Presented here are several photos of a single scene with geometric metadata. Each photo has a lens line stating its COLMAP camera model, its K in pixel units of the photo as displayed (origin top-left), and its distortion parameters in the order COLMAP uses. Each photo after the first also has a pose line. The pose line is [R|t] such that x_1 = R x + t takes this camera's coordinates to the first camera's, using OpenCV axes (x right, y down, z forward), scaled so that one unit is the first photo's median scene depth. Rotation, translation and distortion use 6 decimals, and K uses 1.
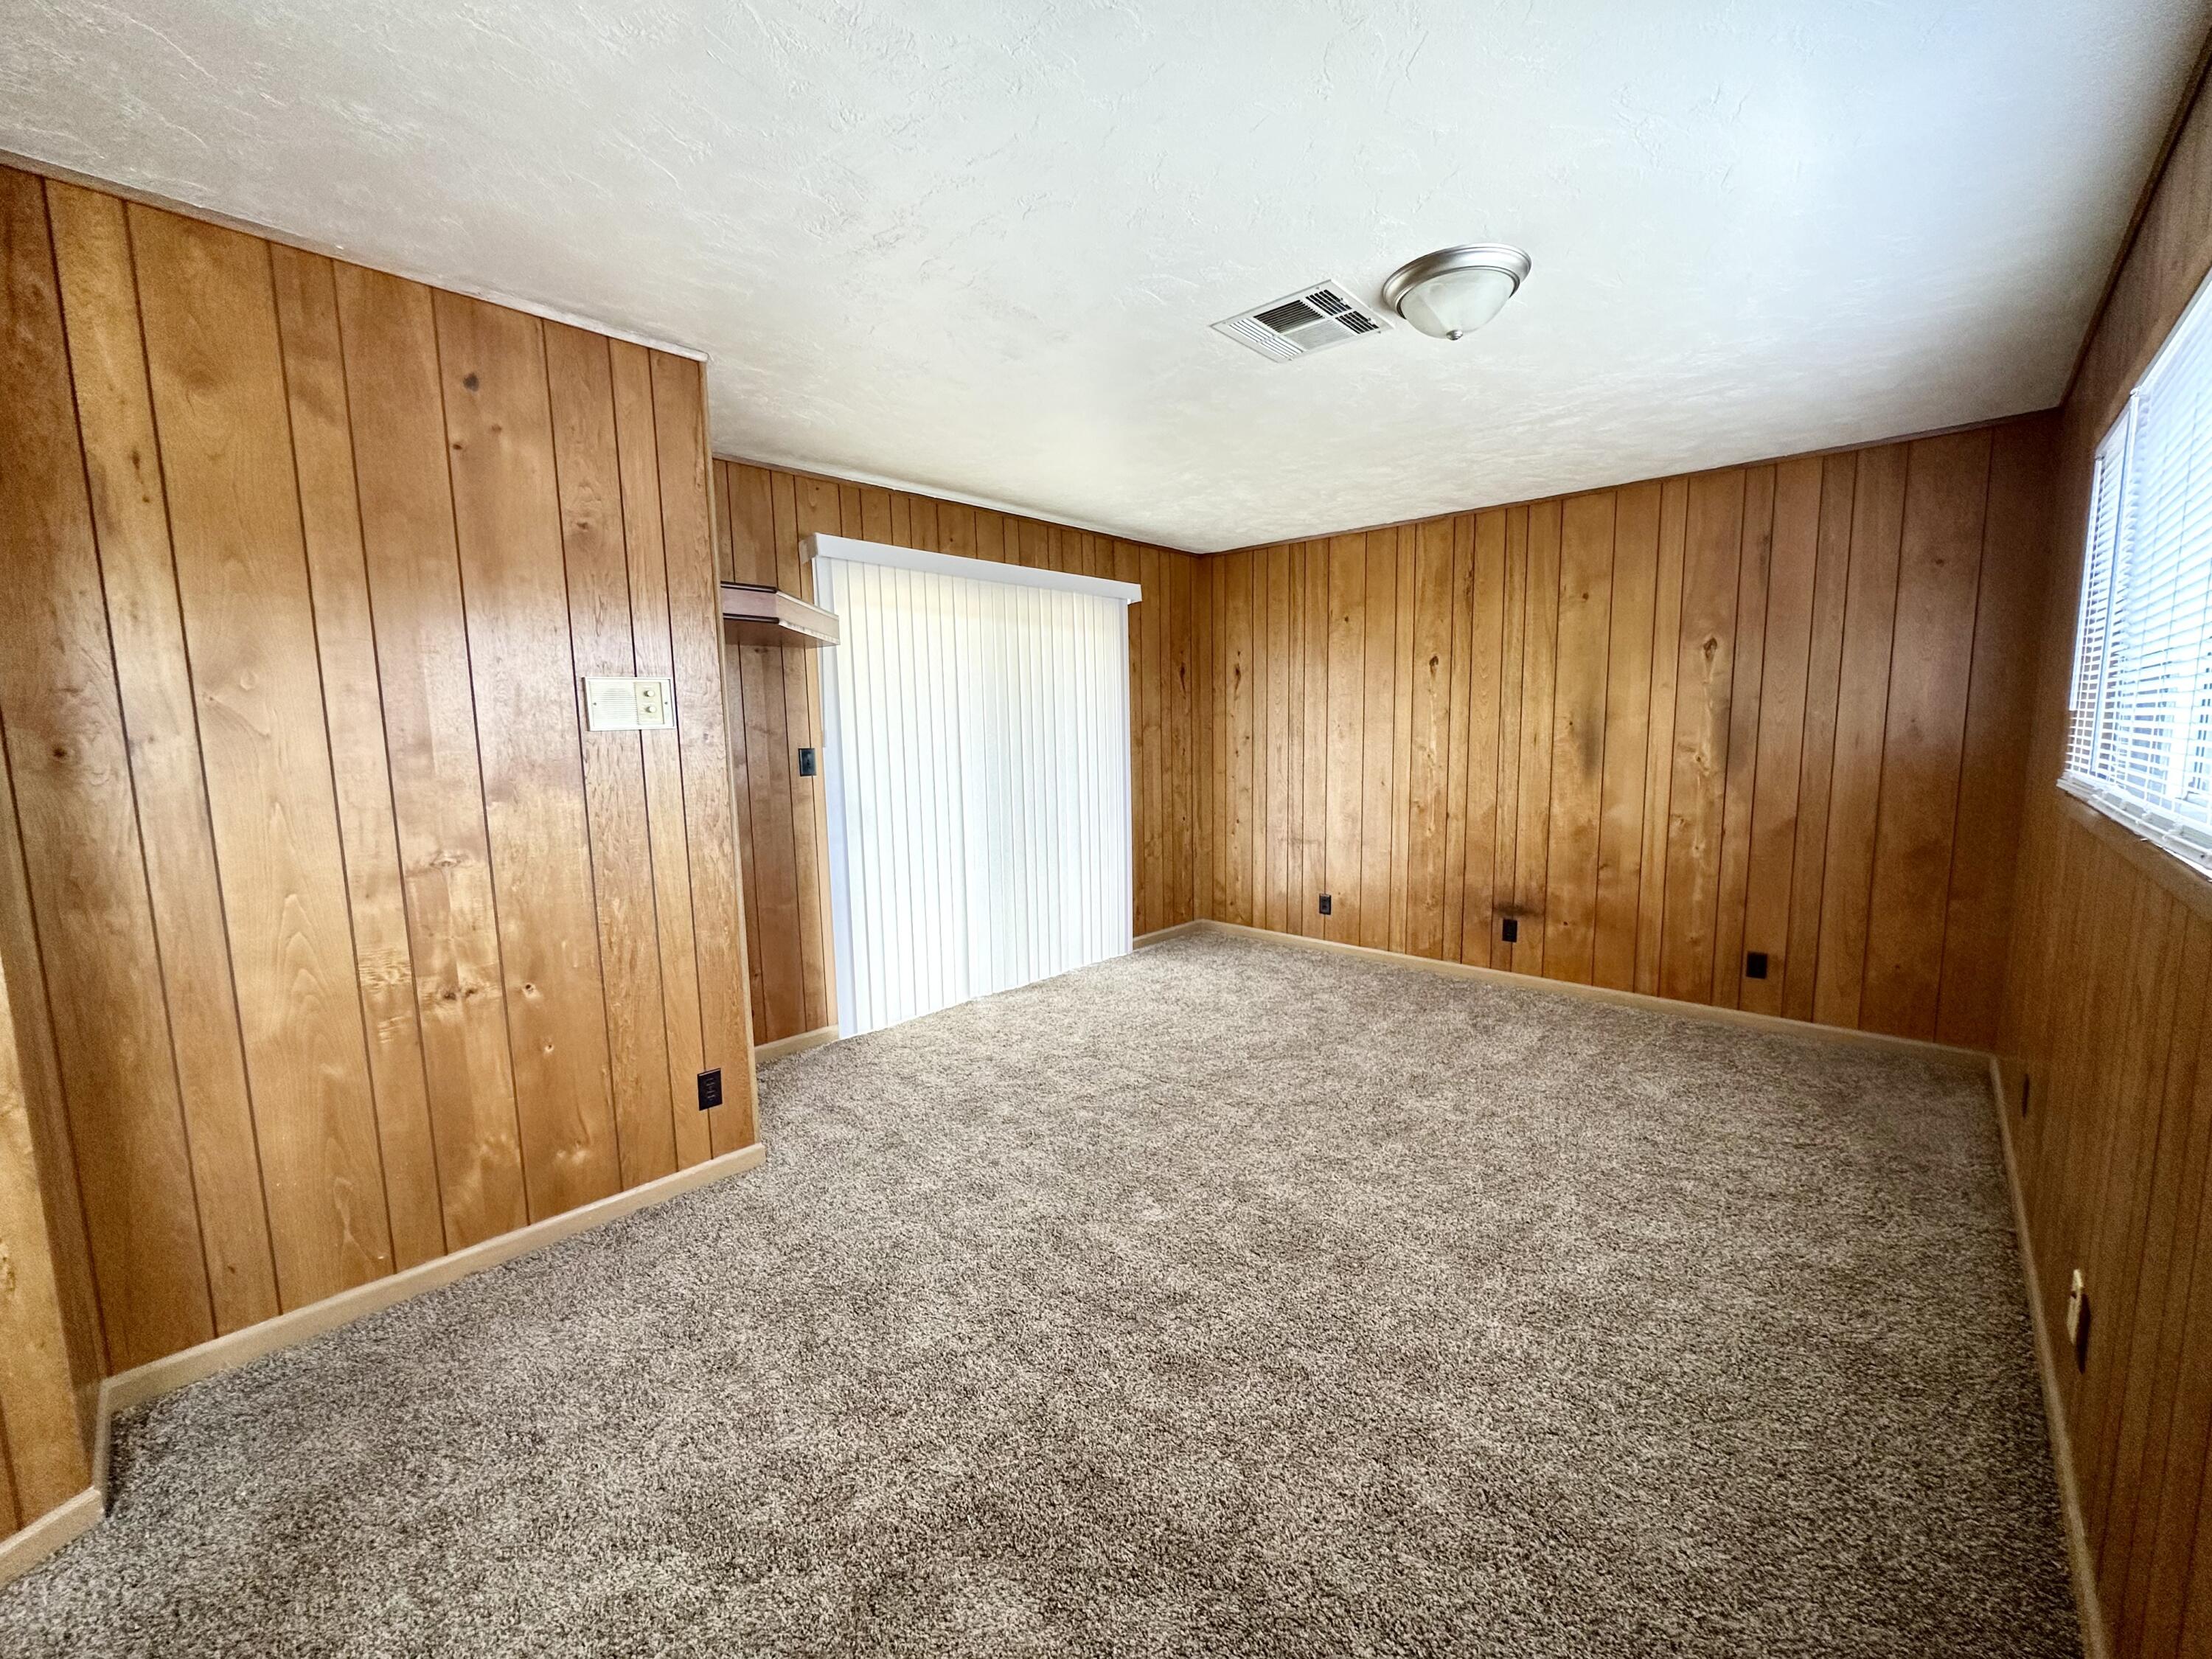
lens RADIAL K [[884.5, 0, 1106.0], [0, 884.5, 829.5], [0, 0, 1]] dist [-0.000495, -0.000235]
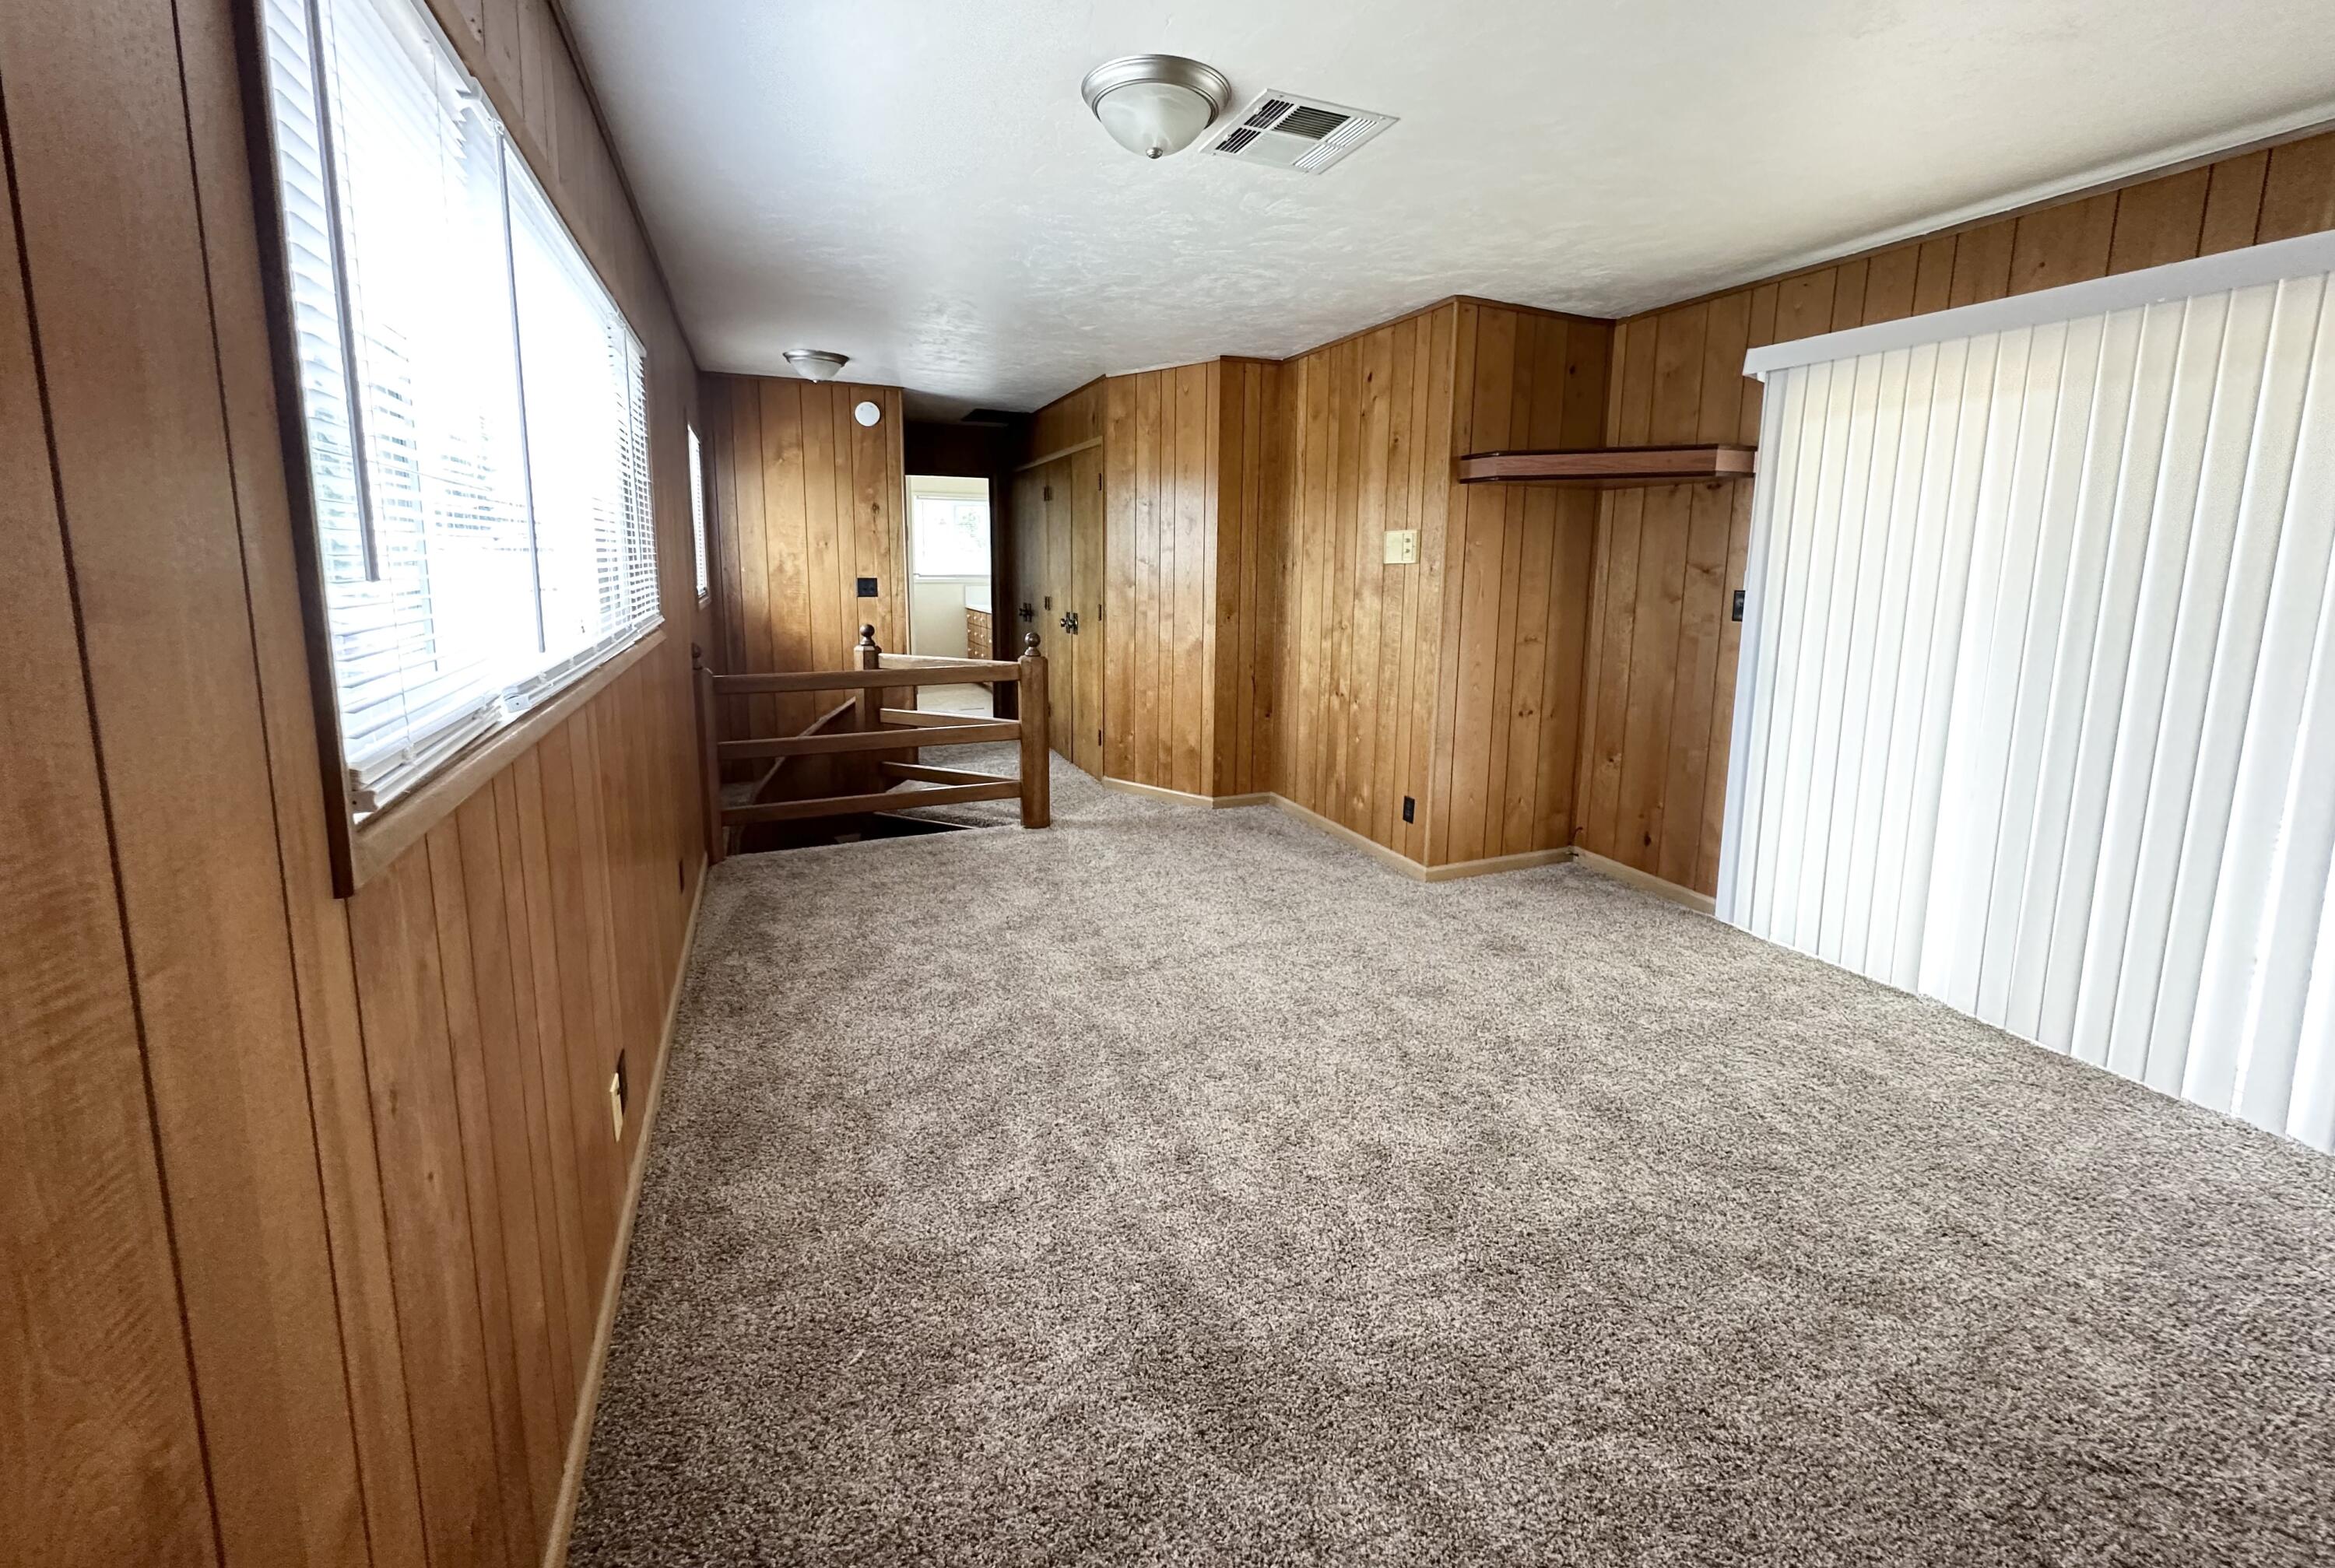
lens RADIAL K [[932.5, 0, 1173.9], [0, 932.5, 696.3], [0, 0, 1]] dist [0.000143, -0.000025]
pose [[-0.401071, 0.147201, -0.904143, 1.088602], [-0.113262, 0.971463, 0.208404, -0.169517], [0.909018, 0.185989, -0.372953, 1.194952]]
